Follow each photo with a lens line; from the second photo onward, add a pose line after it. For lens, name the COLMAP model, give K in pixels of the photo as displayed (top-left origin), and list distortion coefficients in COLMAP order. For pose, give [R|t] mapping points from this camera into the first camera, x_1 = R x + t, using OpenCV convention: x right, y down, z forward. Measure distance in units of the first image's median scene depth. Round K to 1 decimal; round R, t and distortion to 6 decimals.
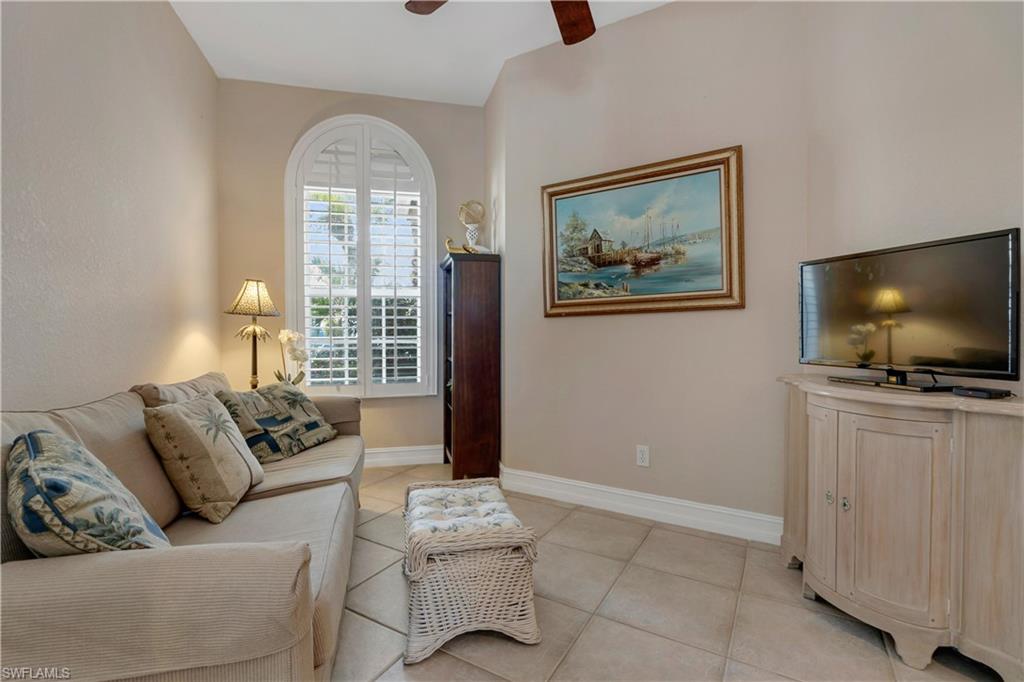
lens RADIAL K [[465.6, 0, 504.4], [0, 465.6, 338.3], [0, 0, 1]] dist [-0.003891, 0.000304]
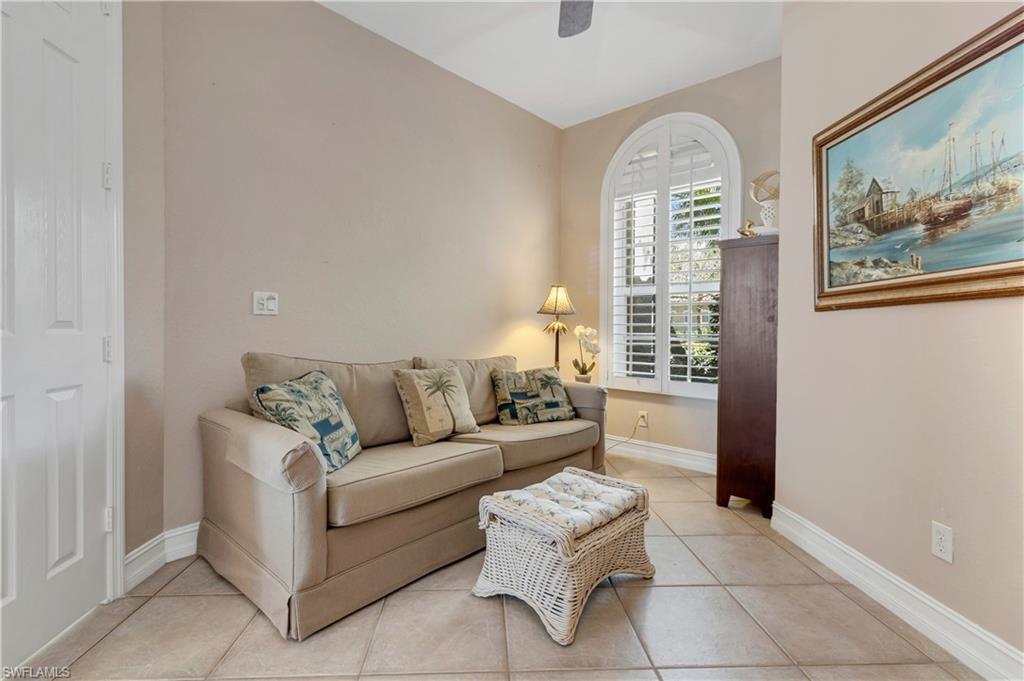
lens RADIAL K [[465.6, 0, 503.9], [0, 465.6, 332.0], [0, 0, 1]] dist [-0.003891, 0.000304]
pose [[0.557290, 0.018704, -0.830107, 0.461102], [-0.025623, 0.999658, 0.005323, -0.004342], [0.829922, 0.018303, 0.557578, 0.193025]]
